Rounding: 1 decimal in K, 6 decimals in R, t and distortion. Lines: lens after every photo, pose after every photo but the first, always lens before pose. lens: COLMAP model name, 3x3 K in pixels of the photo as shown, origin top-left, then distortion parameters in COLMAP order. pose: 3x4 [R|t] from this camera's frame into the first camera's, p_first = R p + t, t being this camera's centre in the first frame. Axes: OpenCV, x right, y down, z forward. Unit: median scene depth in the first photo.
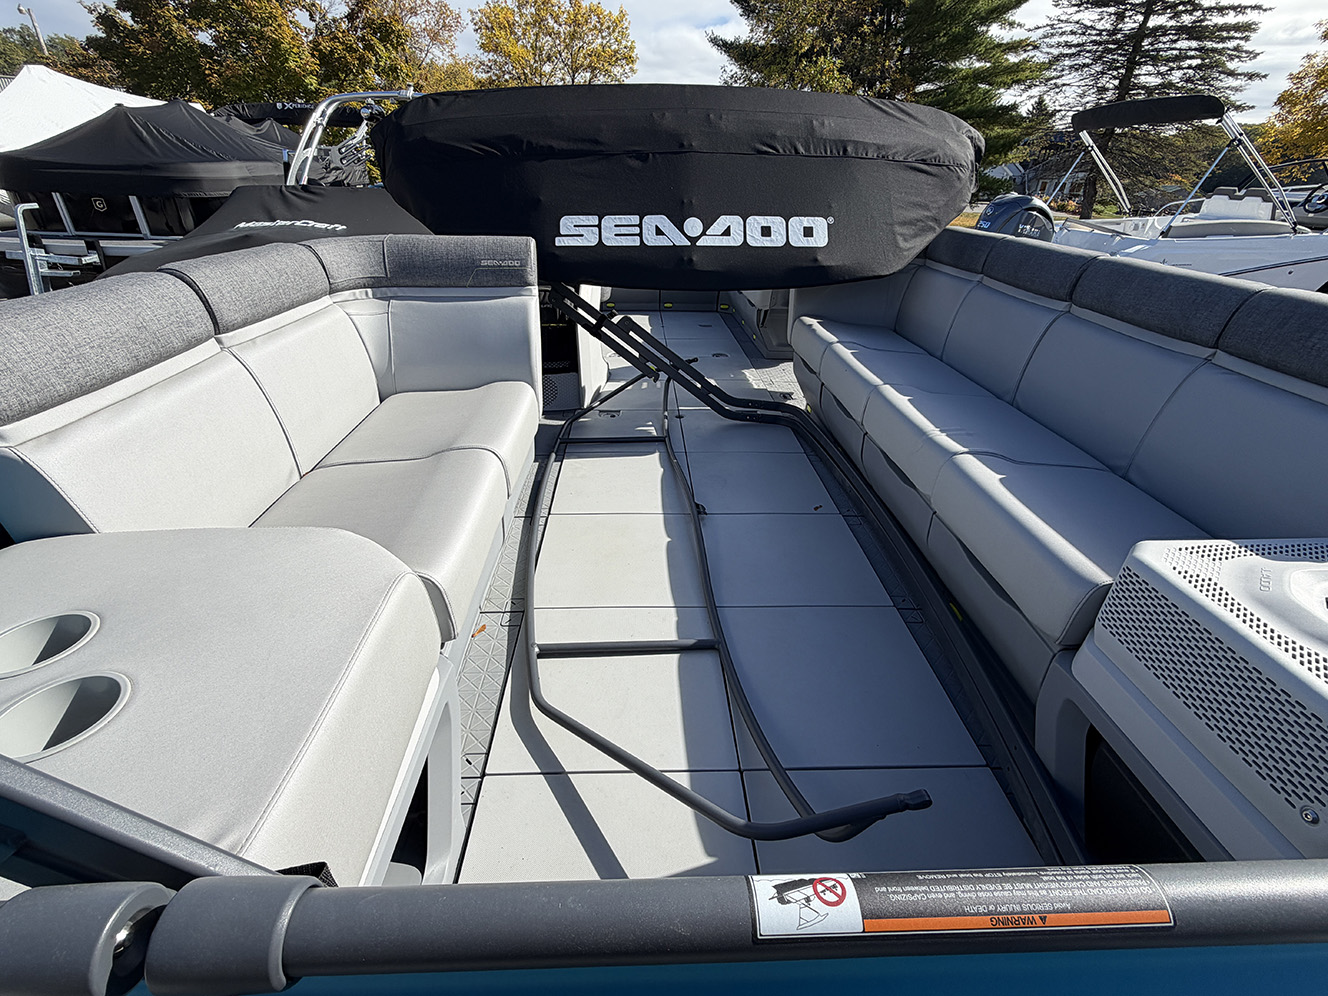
lens RADIAL K [[608.9, 0, 664.0], [0, 608.9, 498.0], [0, 0, 1]] dist [-0.001459, -0.000195]
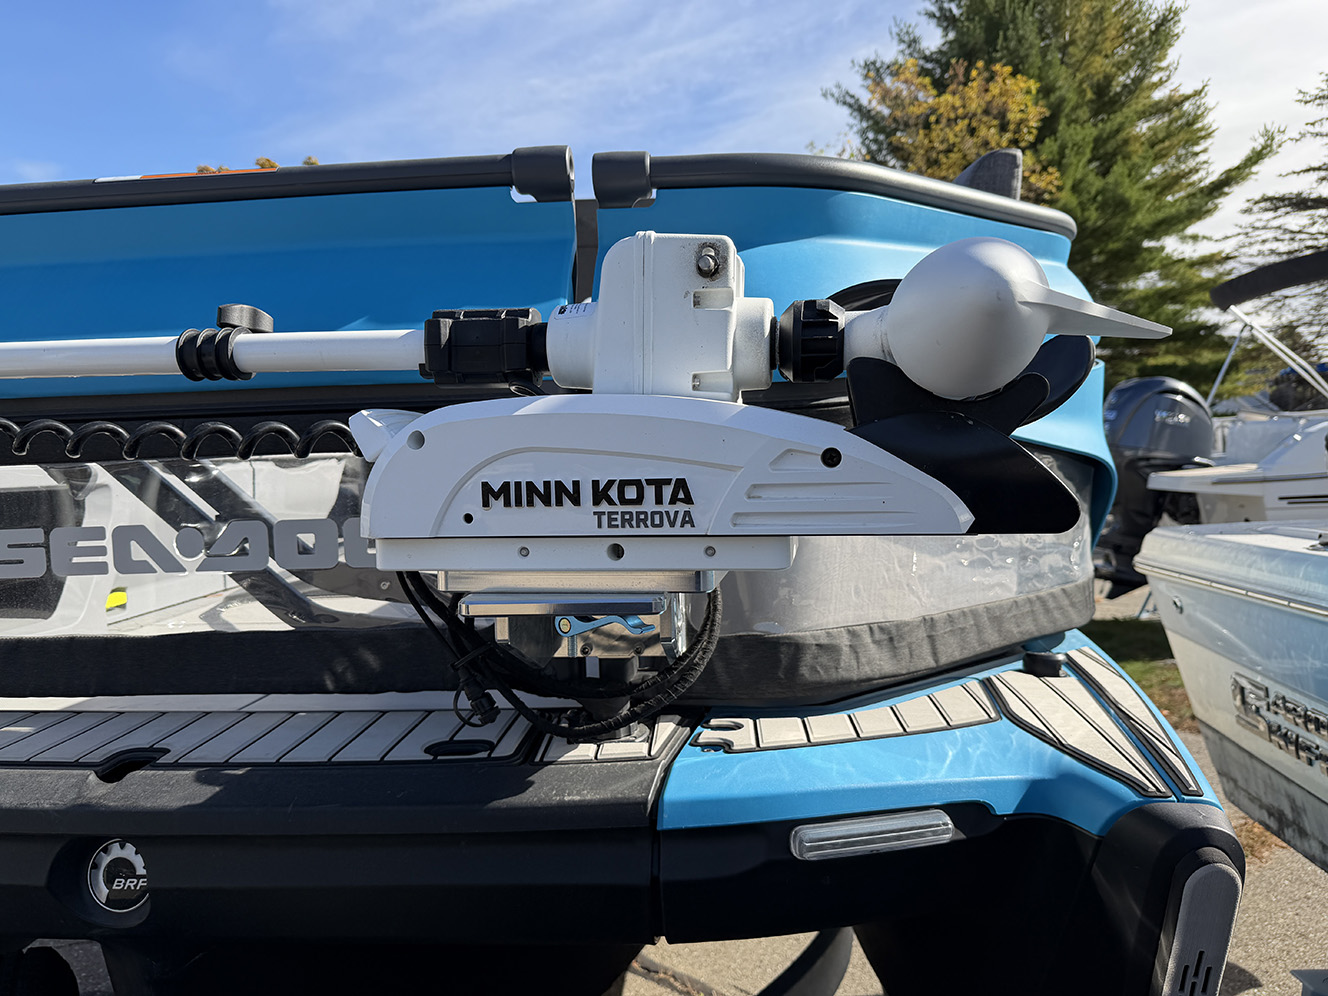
lens RADIAL K [[940.8, 0, 664.4], [0, 940.8, 506.7], [0, 0, 1]] dist [0.052202, -0.072509]
pose [[0.993040, -0.038441, -0.111325, 0.035840], [-0.011664, 0.908488, -0.417747, 0.044869], [0.117196, 0.416138, 0.901717, -0.019769]]
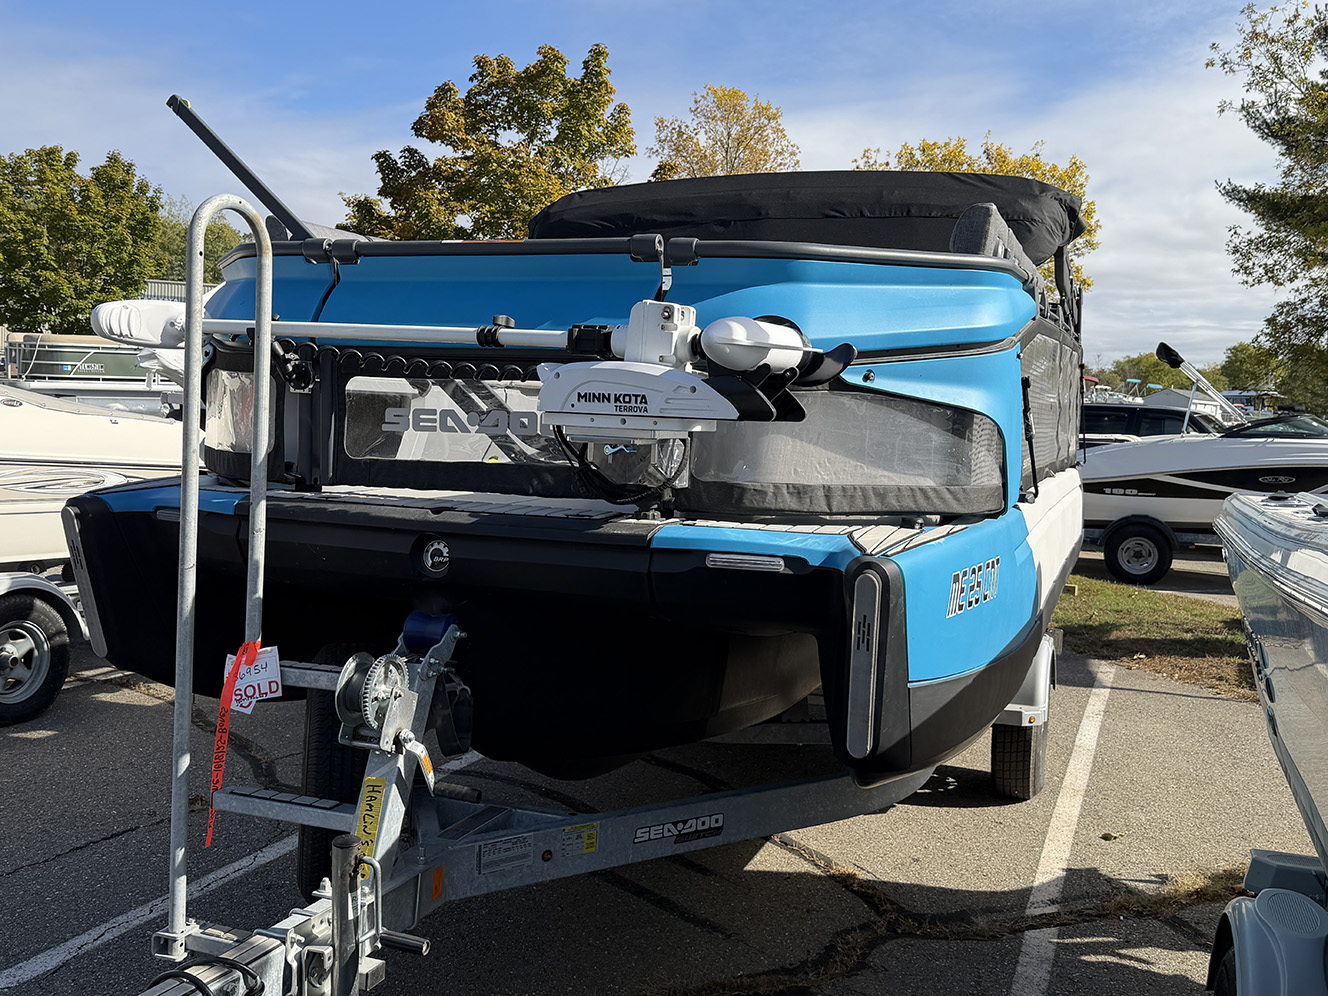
lens RADIAL K [[1238.9, 0, 664.0], [0, 1238.9, 498.0], [0, 0, 1]] dist [0.155851, -0.308623]
pose [[0.922439, 0.041946, -0.383858, 0.075850], [-0.197412, 0.905580, -0.375439, 0.079381], [0.331866, 0.422097, 0.843623, -0.078945]]
